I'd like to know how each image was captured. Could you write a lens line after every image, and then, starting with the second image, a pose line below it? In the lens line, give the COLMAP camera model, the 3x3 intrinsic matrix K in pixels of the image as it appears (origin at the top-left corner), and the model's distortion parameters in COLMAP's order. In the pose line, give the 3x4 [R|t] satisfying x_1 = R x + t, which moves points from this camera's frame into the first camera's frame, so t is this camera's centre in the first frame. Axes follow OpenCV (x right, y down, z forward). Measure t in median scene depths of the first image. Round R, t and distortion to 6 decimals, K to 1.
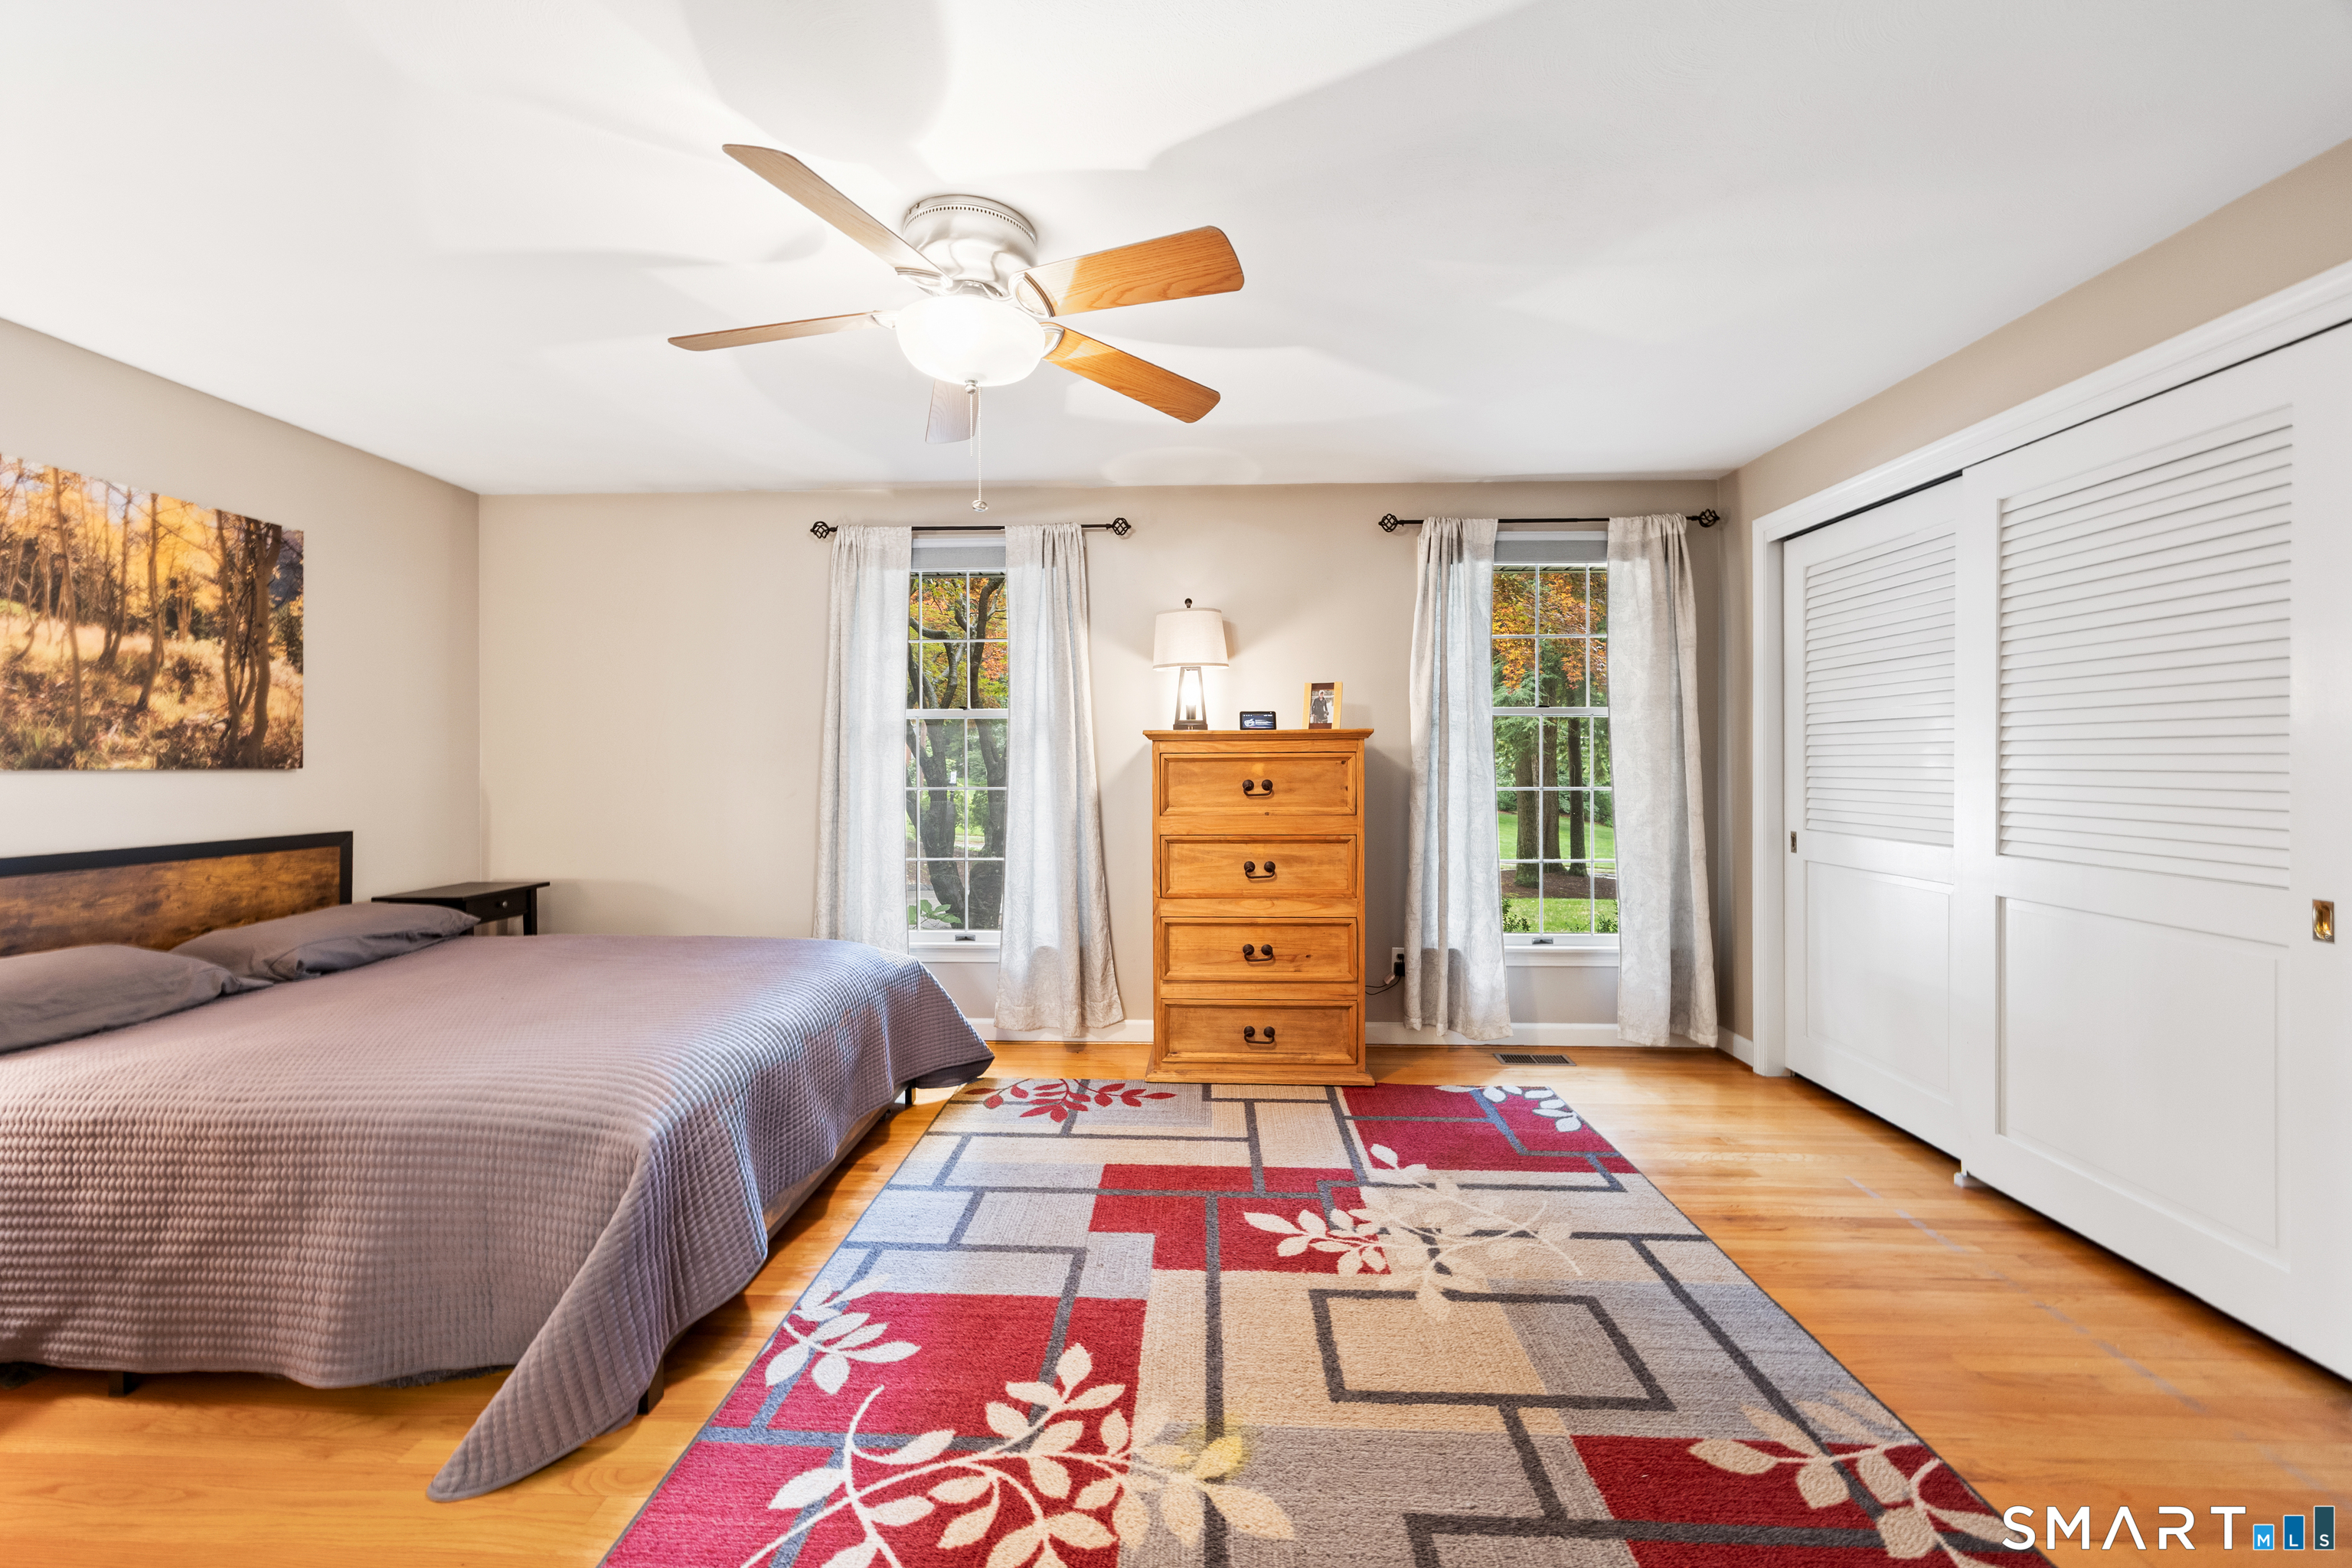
lens RADIAL K [[924.4, 0, 1182.0], [0, 924.4, 771.2], [0, 0, 1]] dist [-0.001116, 0.000273]
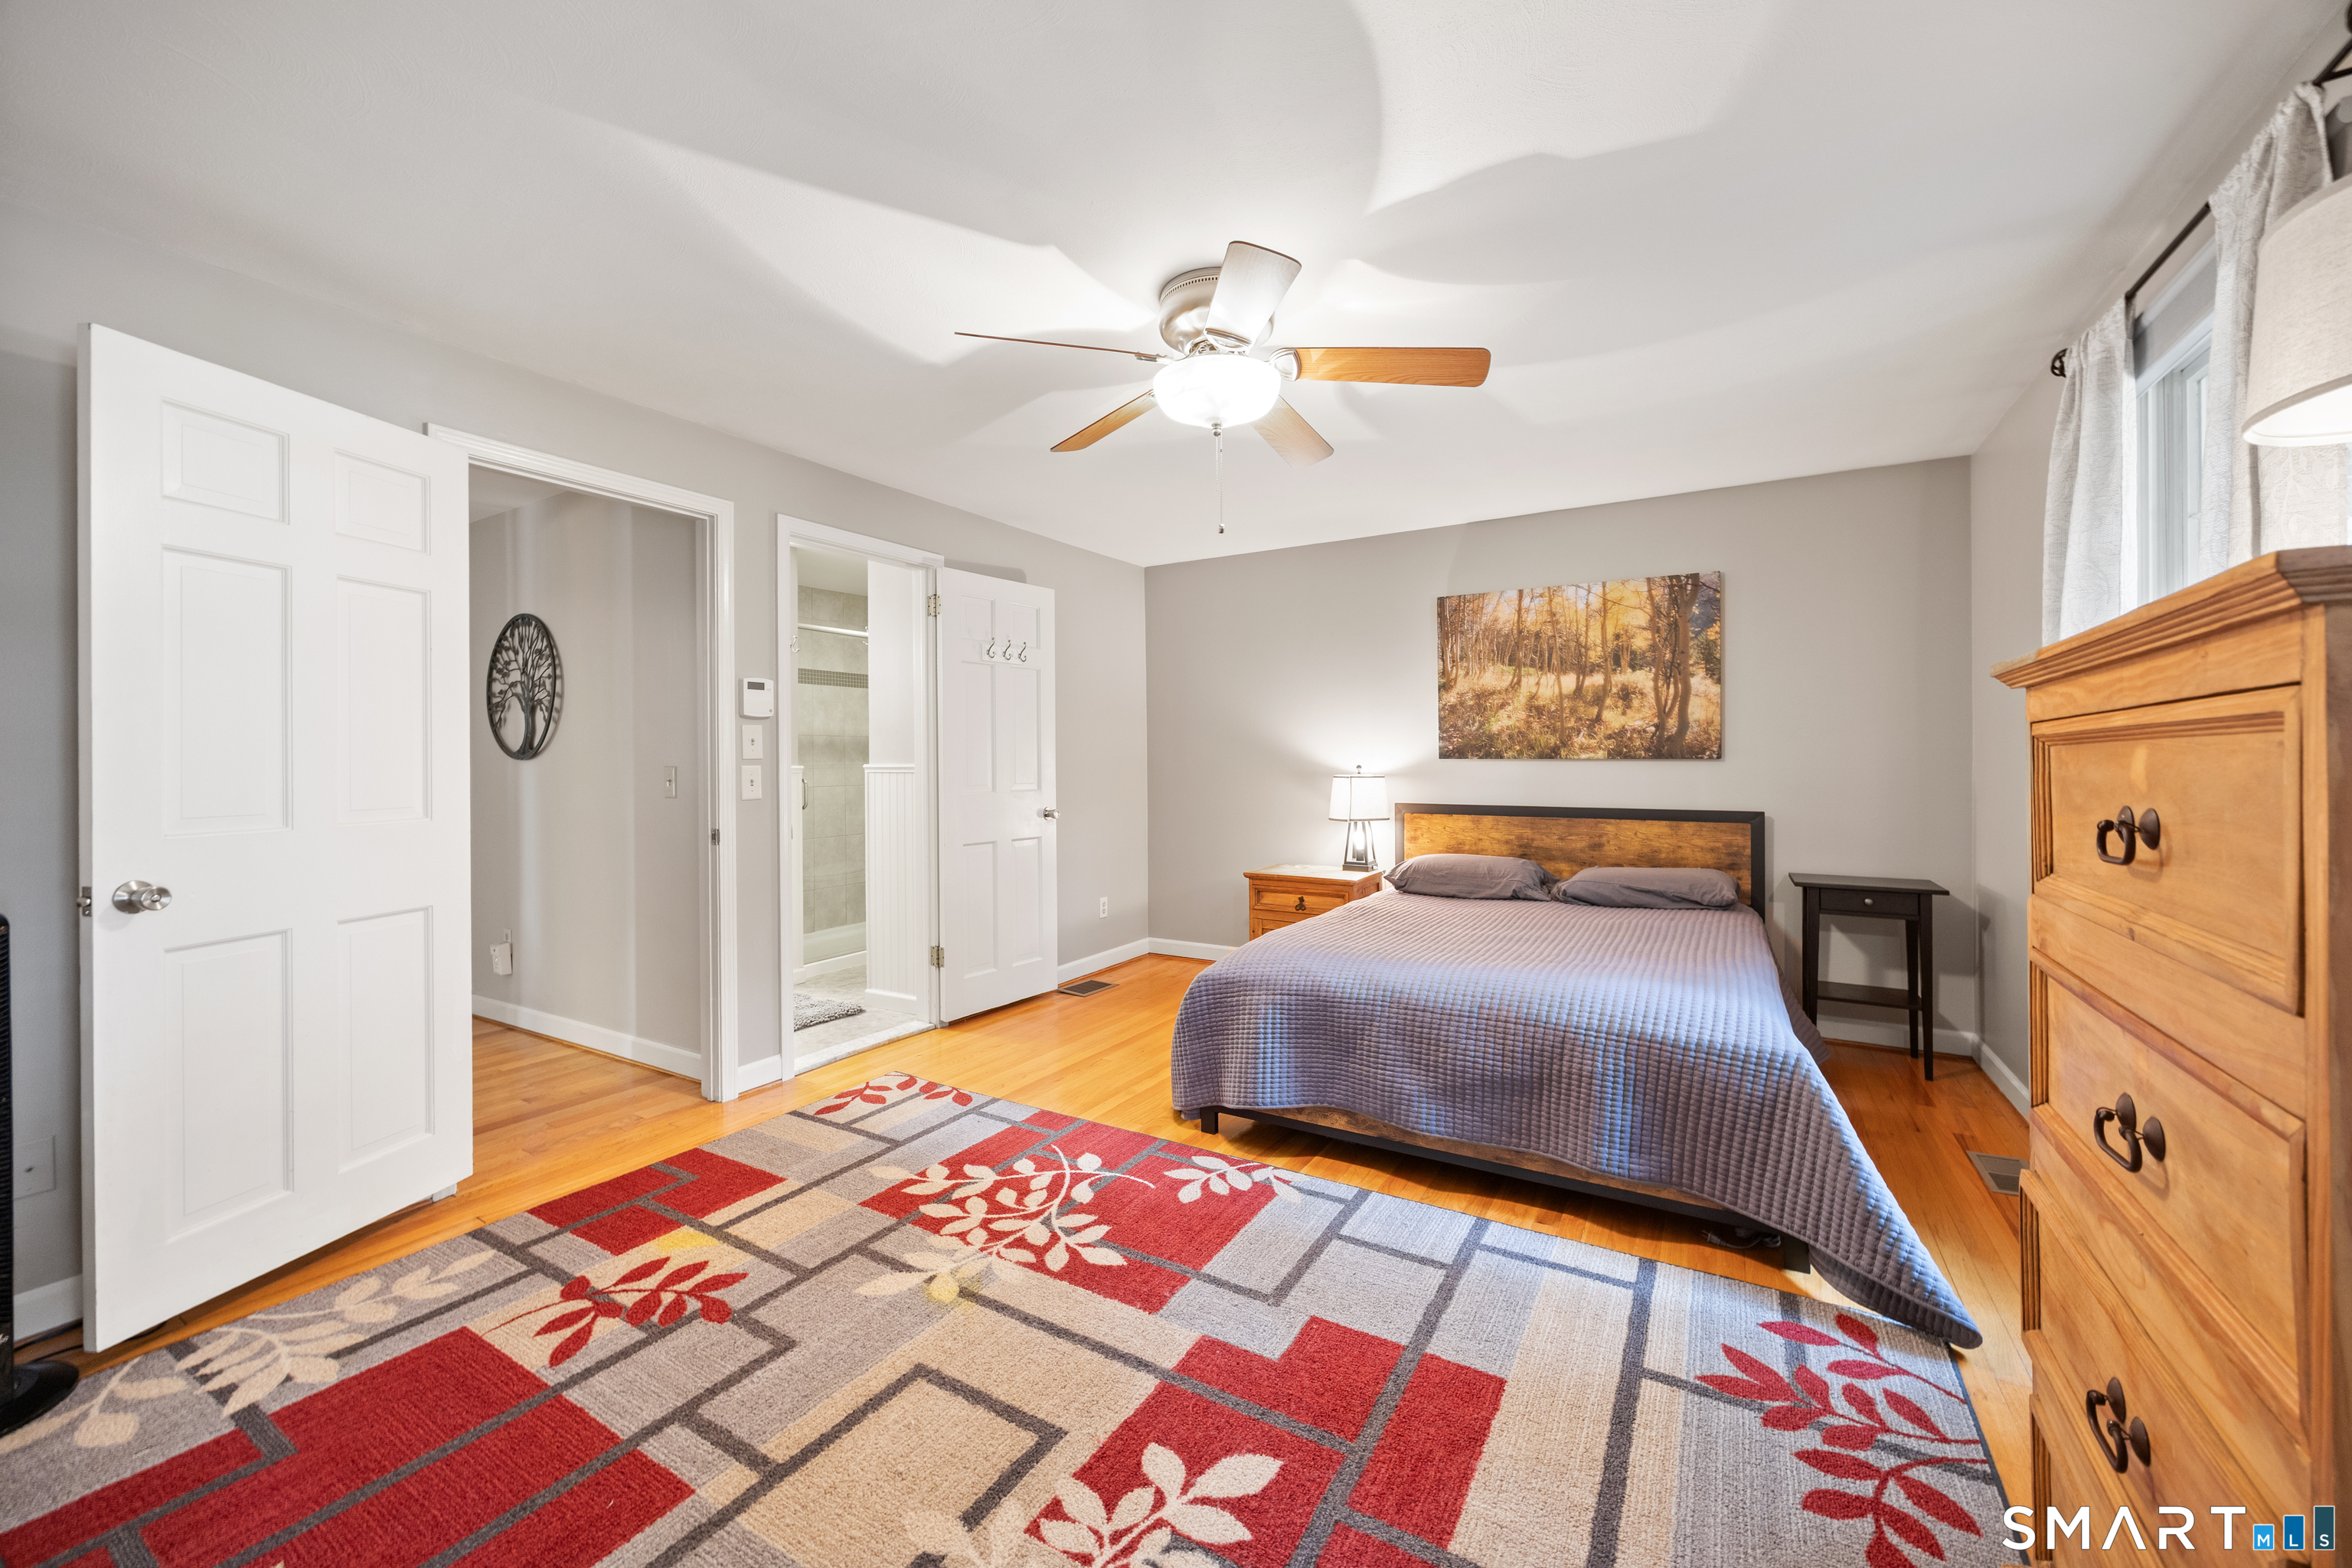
lens RADIAL K [[924.4, 0, 1182.0], [0, 924.4, 771.2], [0, 0, 1]] dist [-0.001116, 0.000273]
pose [[-0.492183, 0.015529, -0.870353, 0.594056], [-0.002464, 0.999812, 0.019233, -0.009735], [0.870488, 0.011611, -0.492052, 1.141825]]
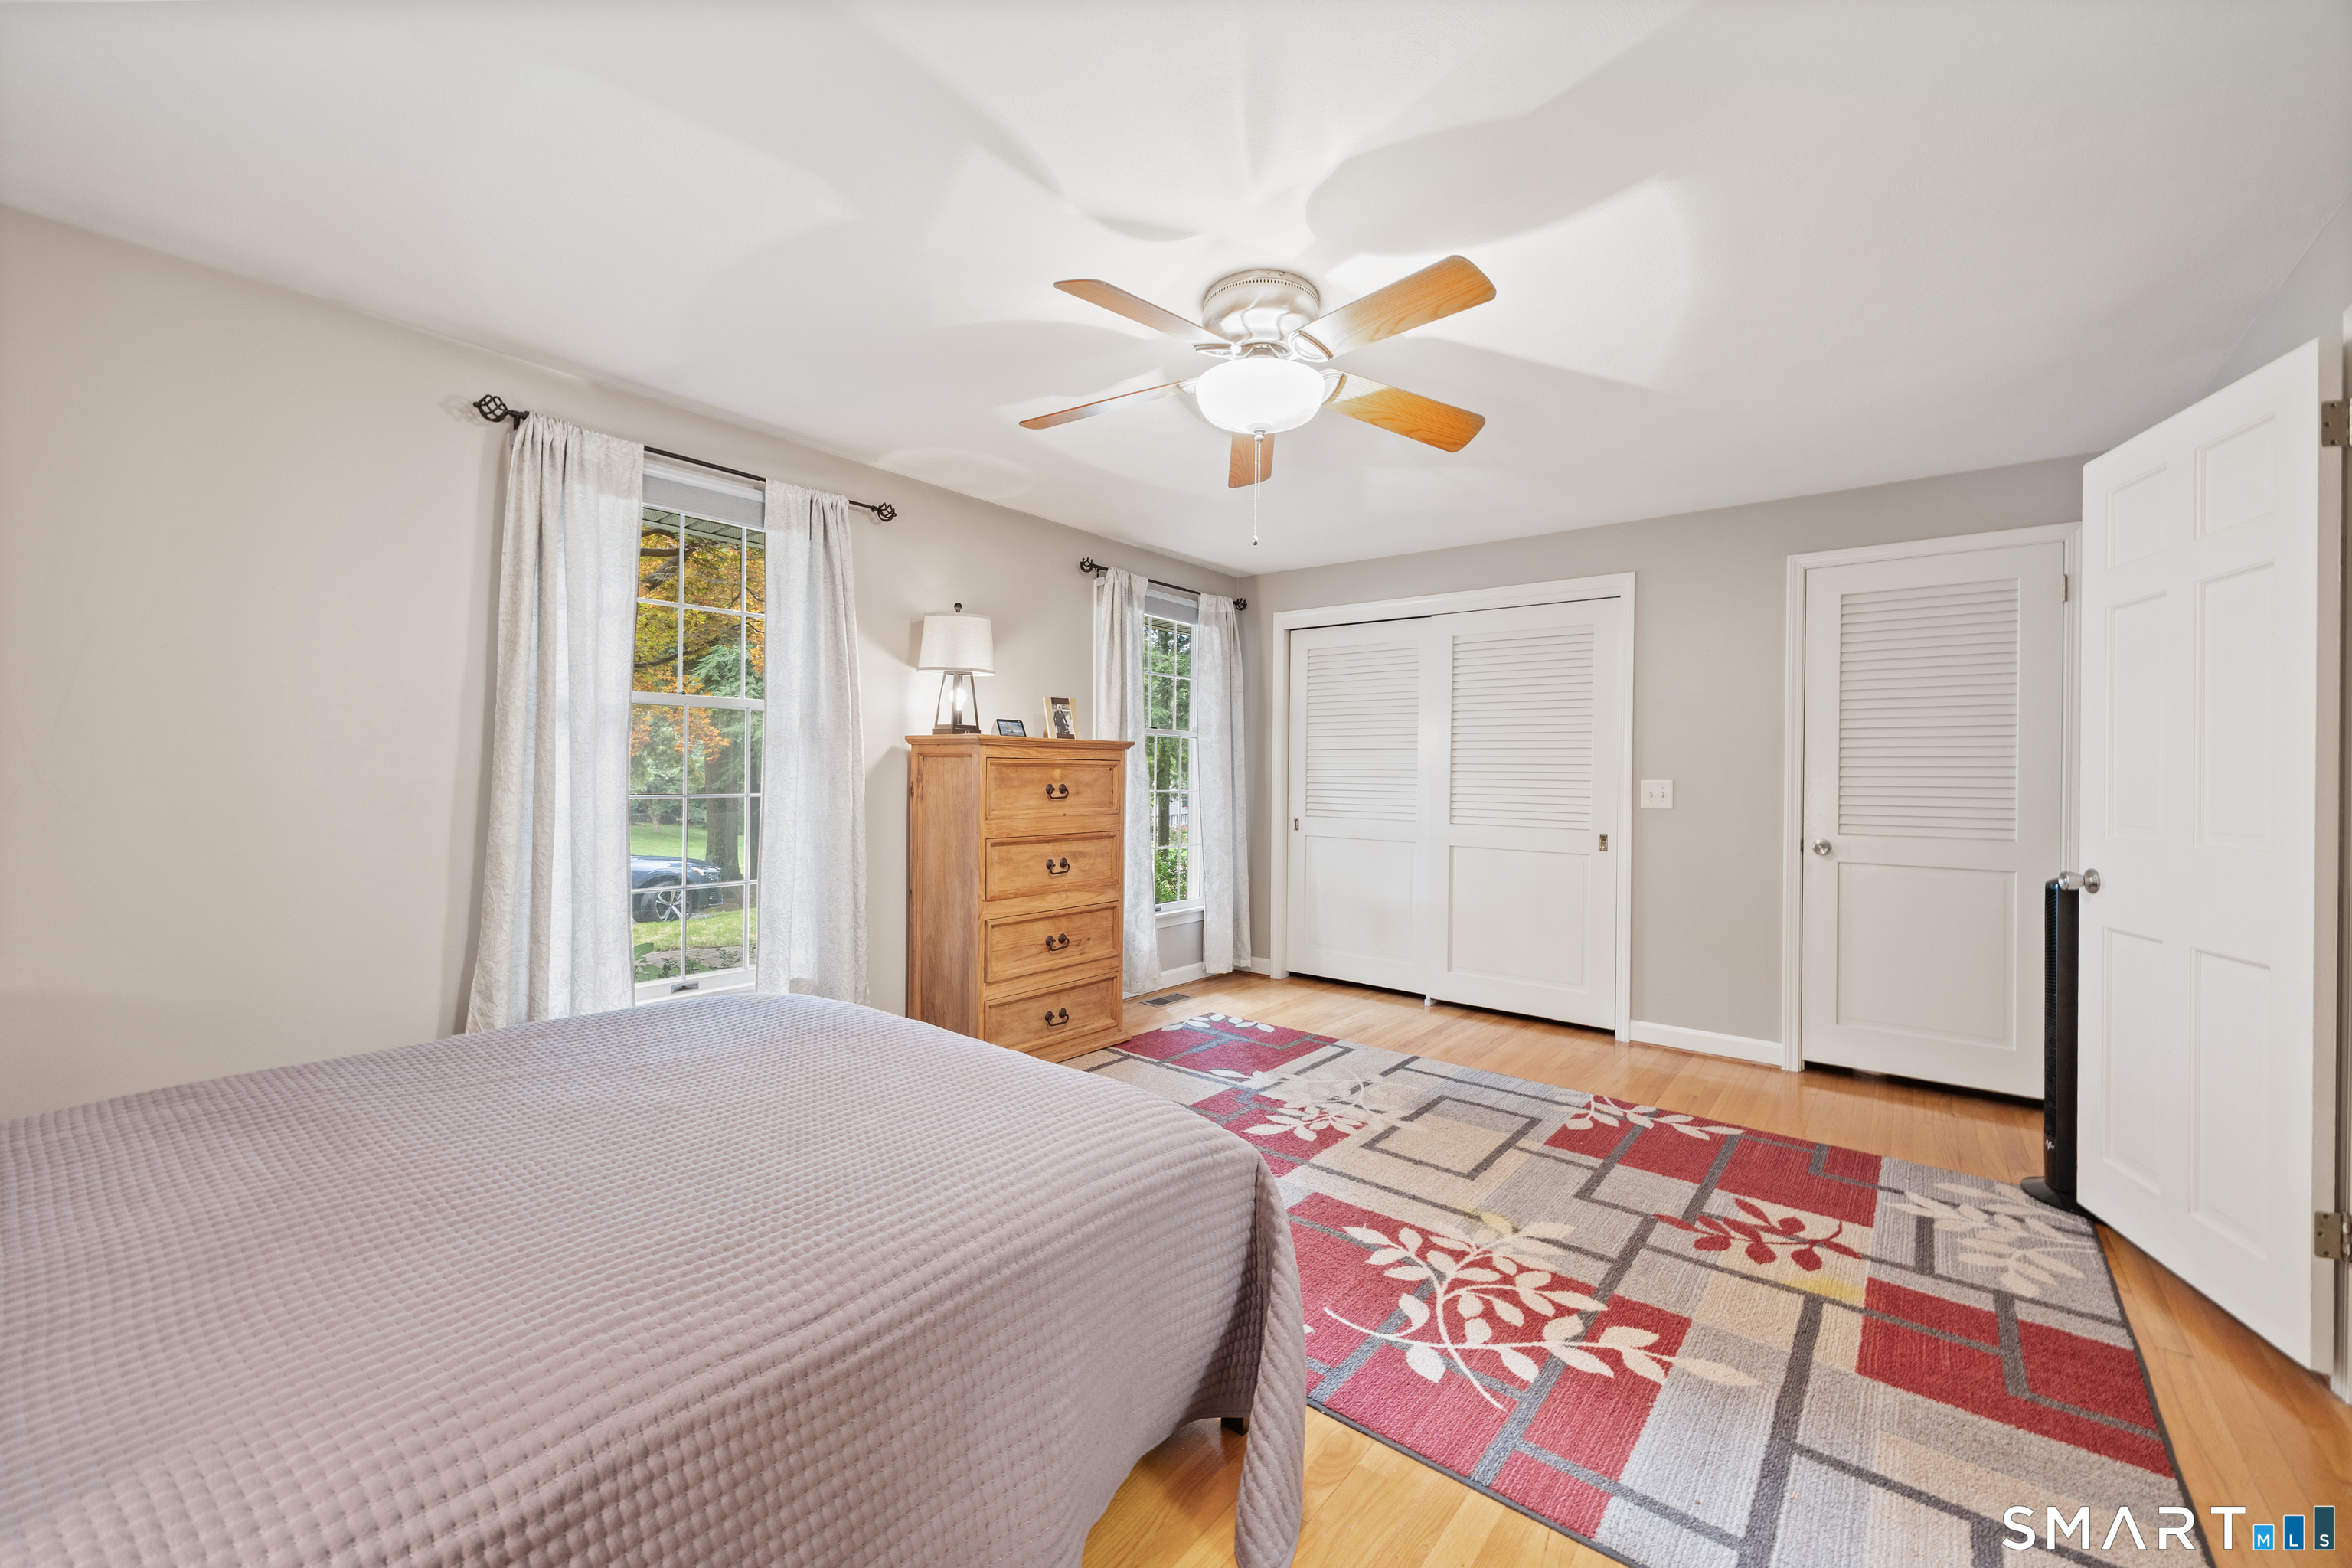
lens RADIAL K [[903.6, 0, 1186.6], [0, 903.6, 775.6], [0, 0, 1]] dist [-0.000666, 0.000051]
pose [[0.603381, 0.008791, 0.797404, -0.872370], [-0.006425, 0.999960, -0.006162, 0.006524], [-0.797427, -0.001405, 0.603414, 0.299933]]
